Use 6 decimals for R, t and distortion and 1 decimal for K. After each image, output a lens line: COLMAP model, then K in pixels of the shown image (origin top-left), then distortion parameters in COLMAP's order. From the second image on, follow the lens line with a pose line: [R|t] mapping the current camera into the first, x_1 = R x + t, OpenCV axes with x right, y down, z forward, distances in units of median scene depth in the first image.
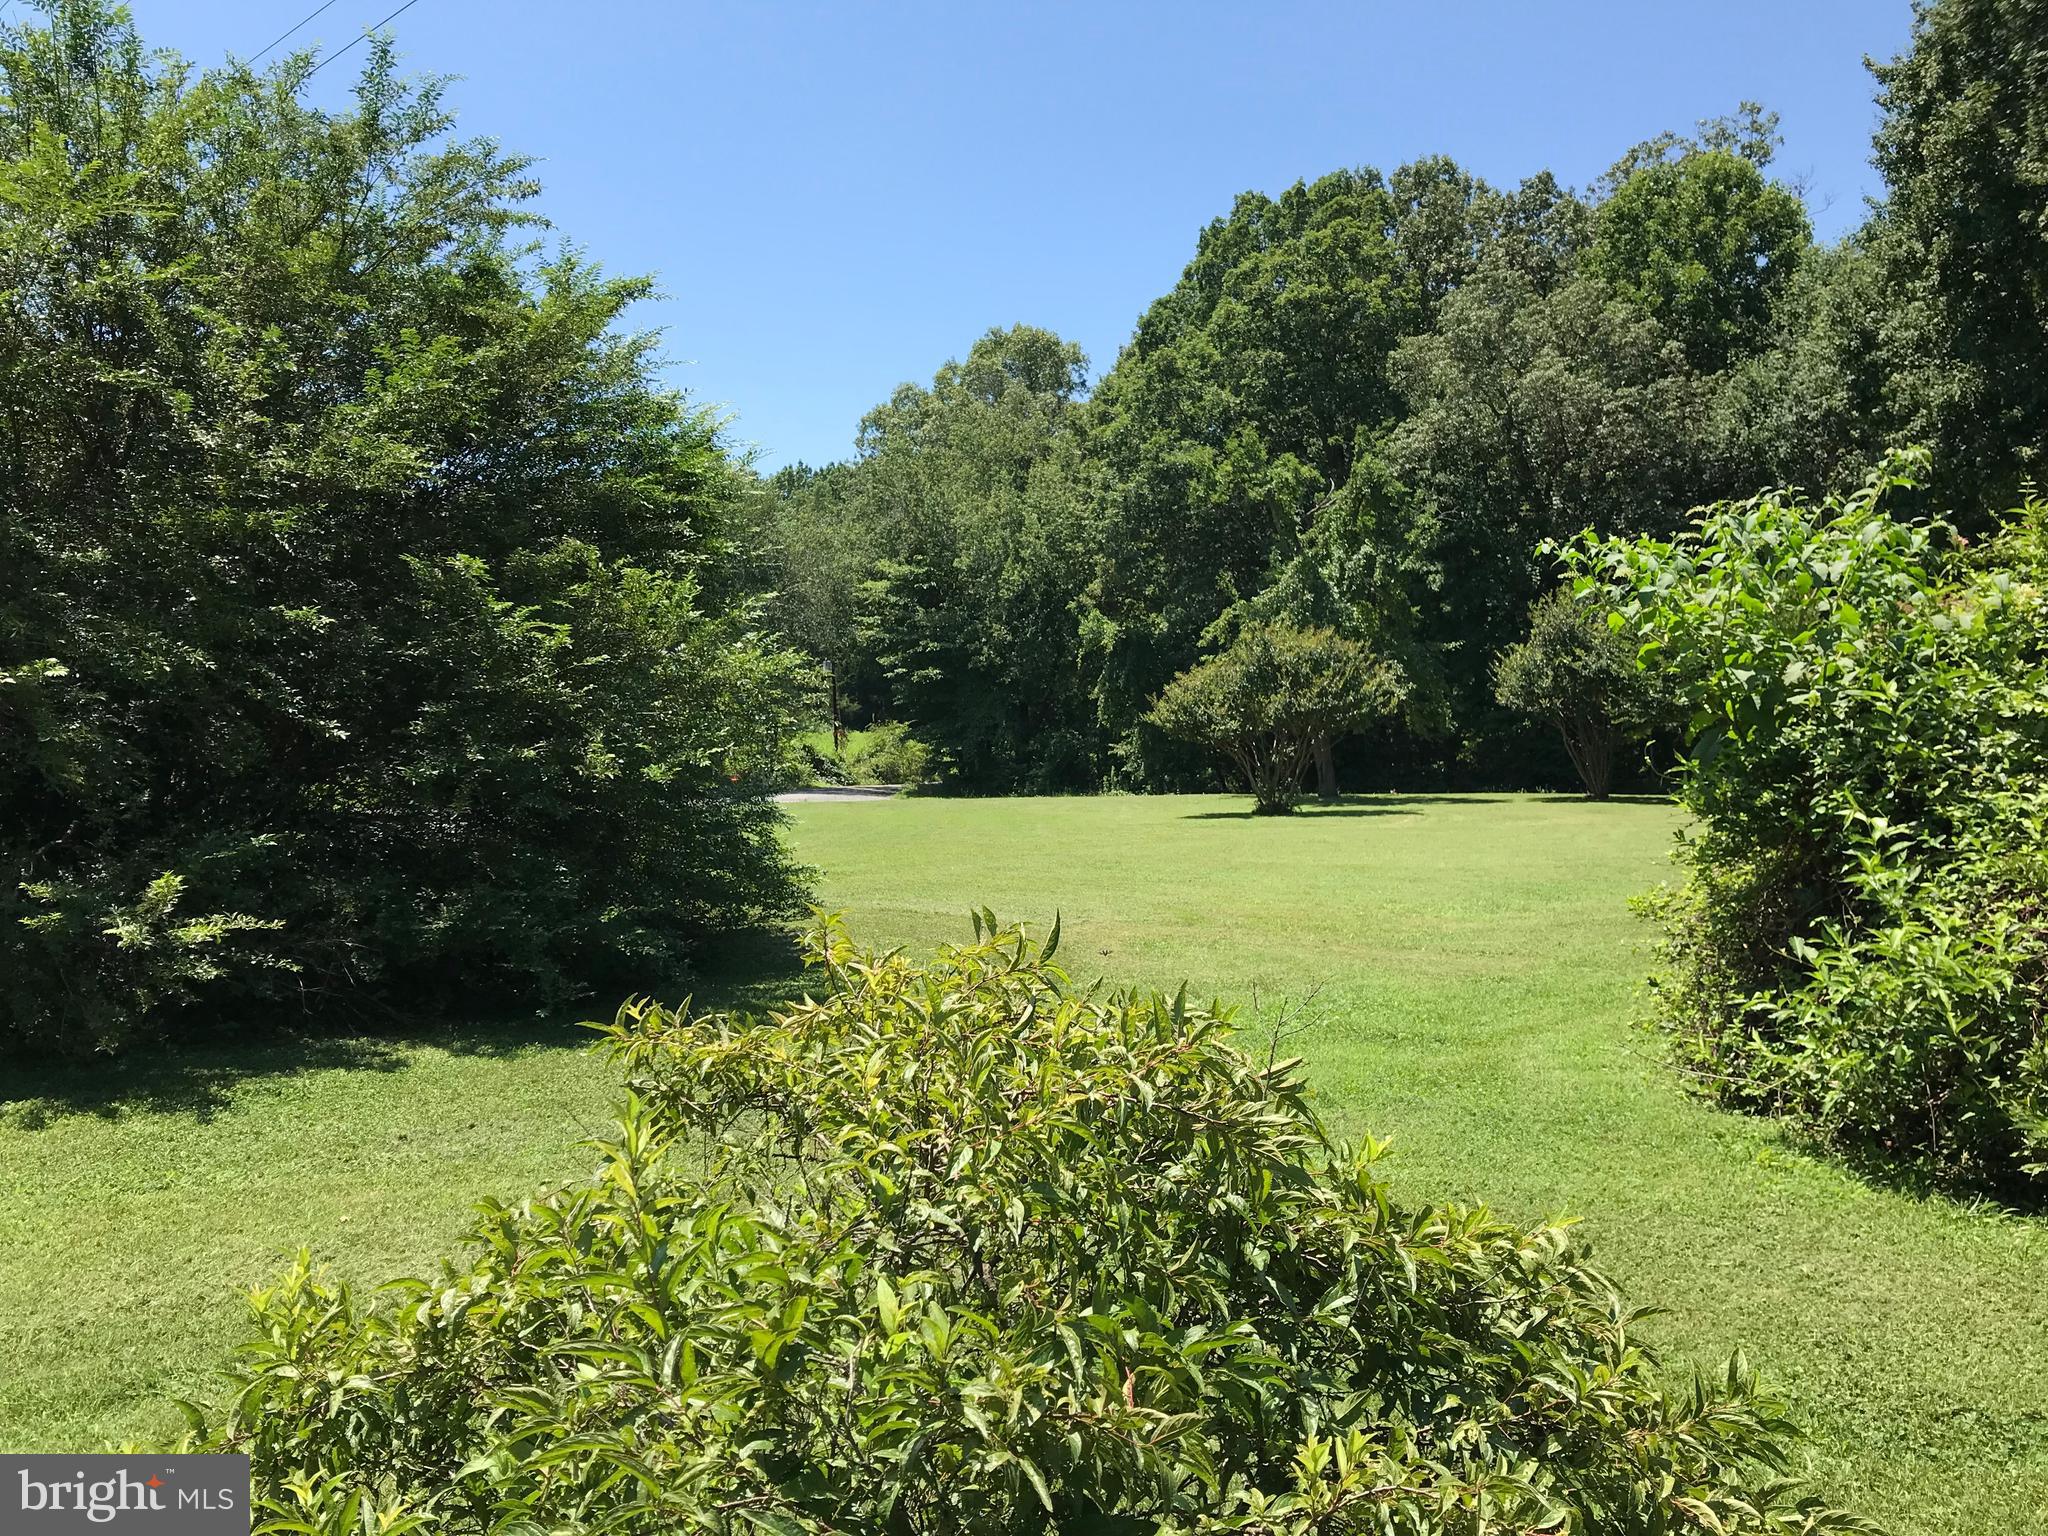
lens RADIAL K [[1643.7, 0, 1016.7], [0, 1643.7, 764.7], [0, 0, 1]] dist [0.054540, -0.080880]
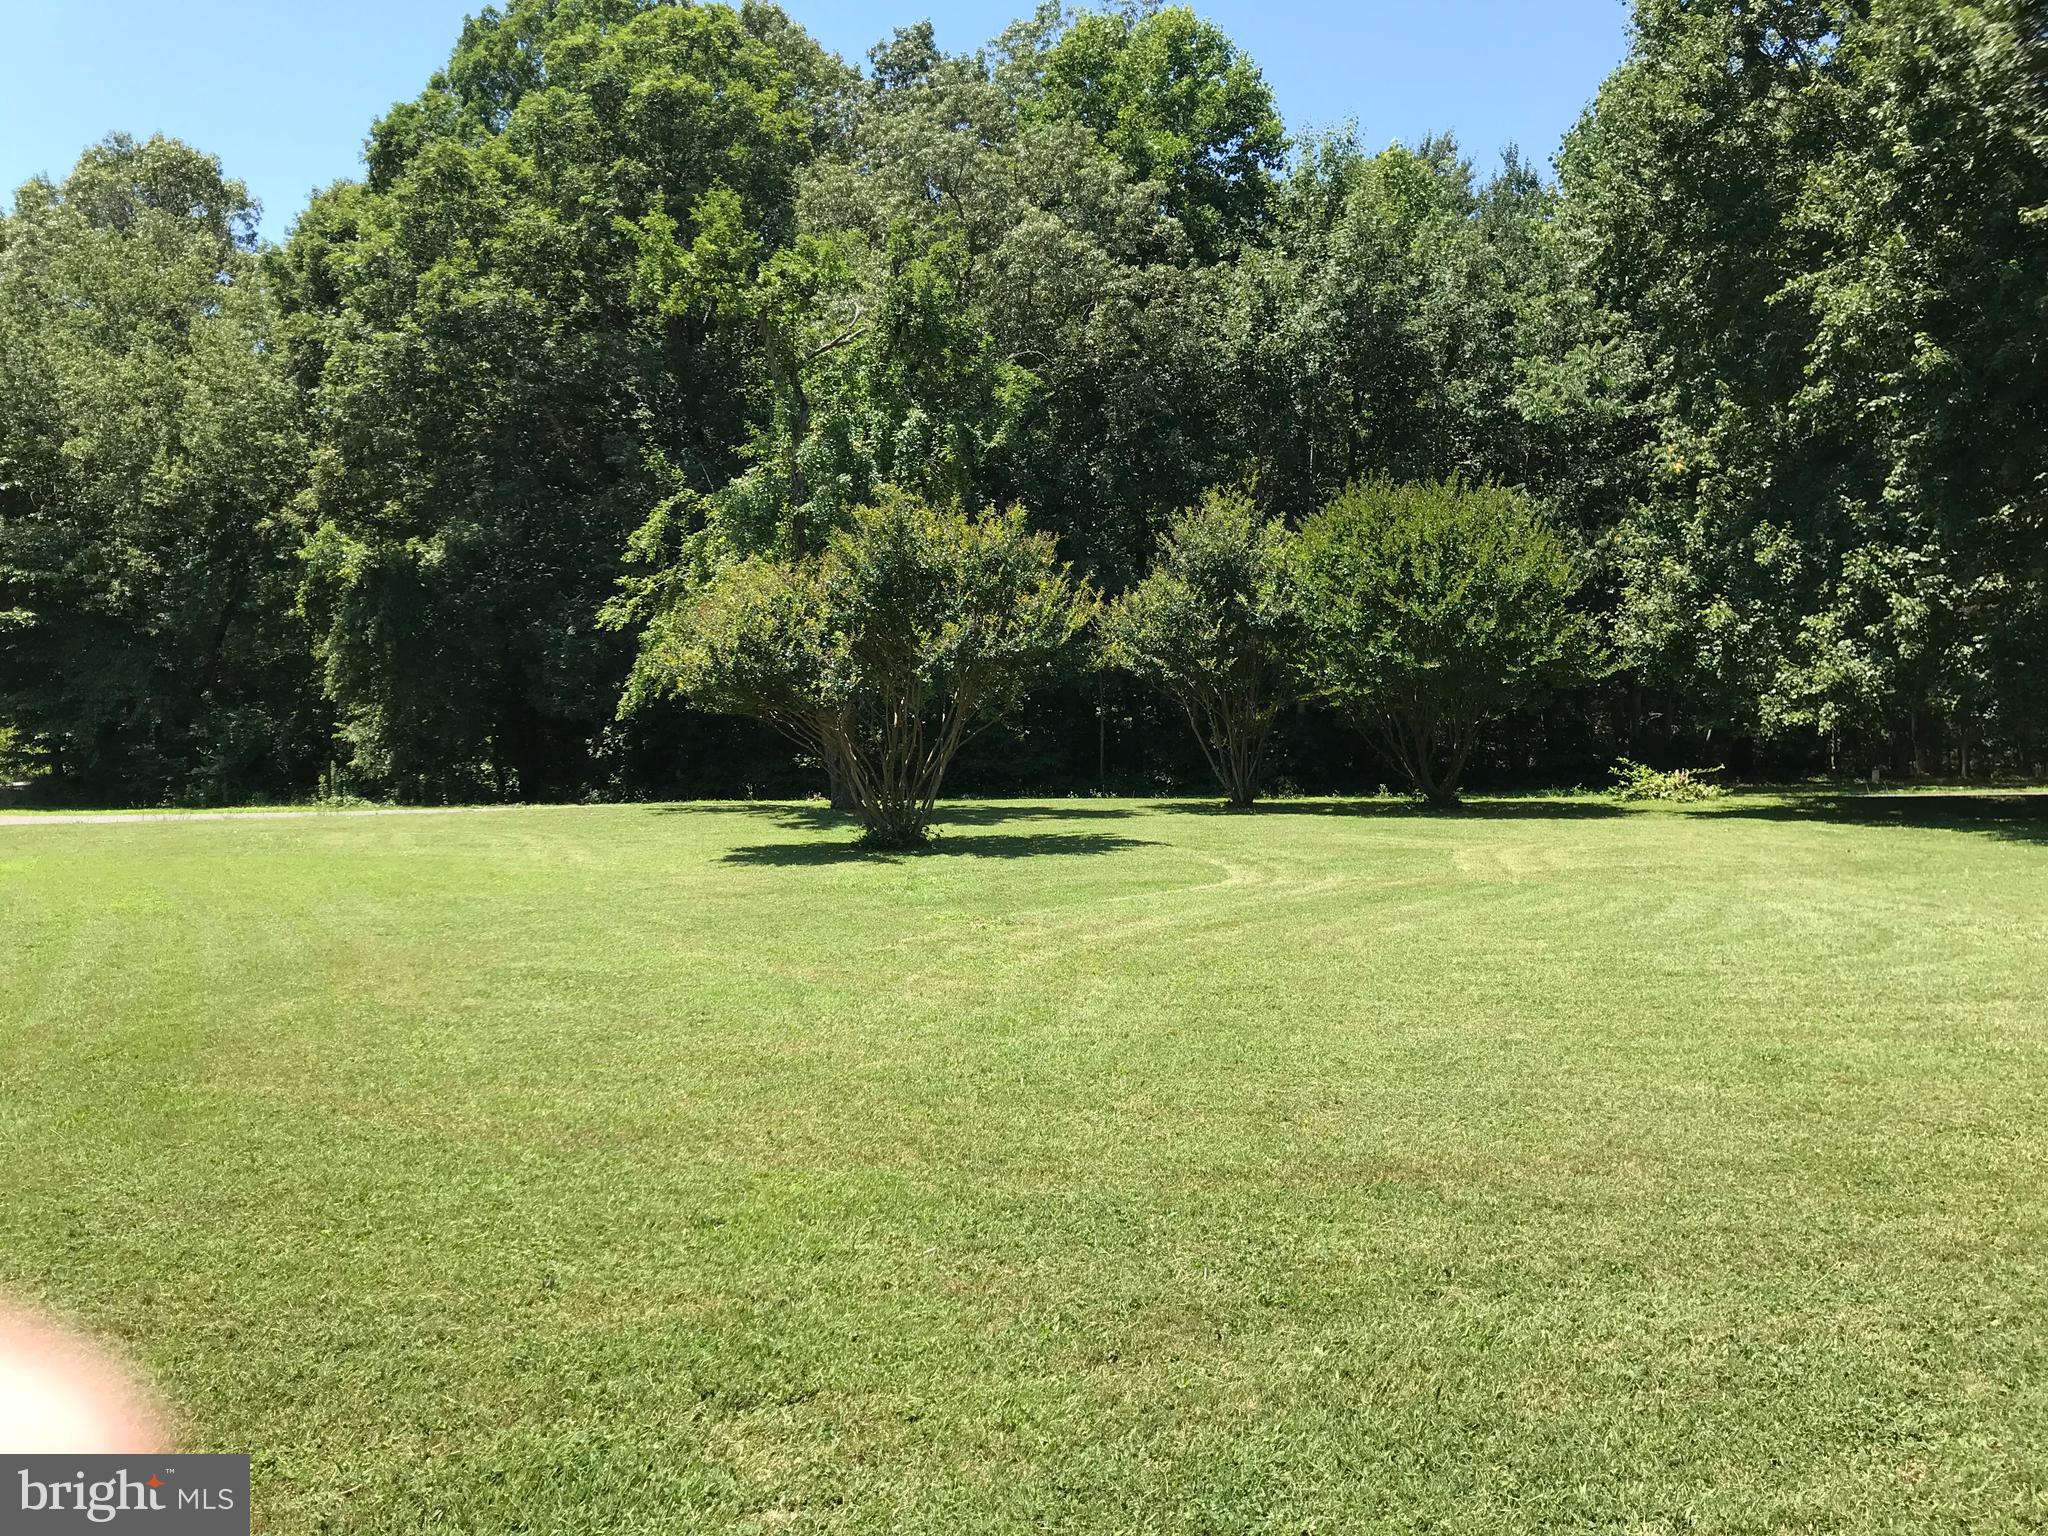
lens RADIAL K [[1643.7, 0, 1016.7], [0, 1643.7, 764.7], [0, 0, 1]] dist [0.054540, -0.080880]
pose [[0.869531, 0.004151, 0.493862, -0.064772], [-0.006203, 0.999978, 0.002515, 0.000774], [-0.493840, -0.005250, 0.869537, 0.439455]]
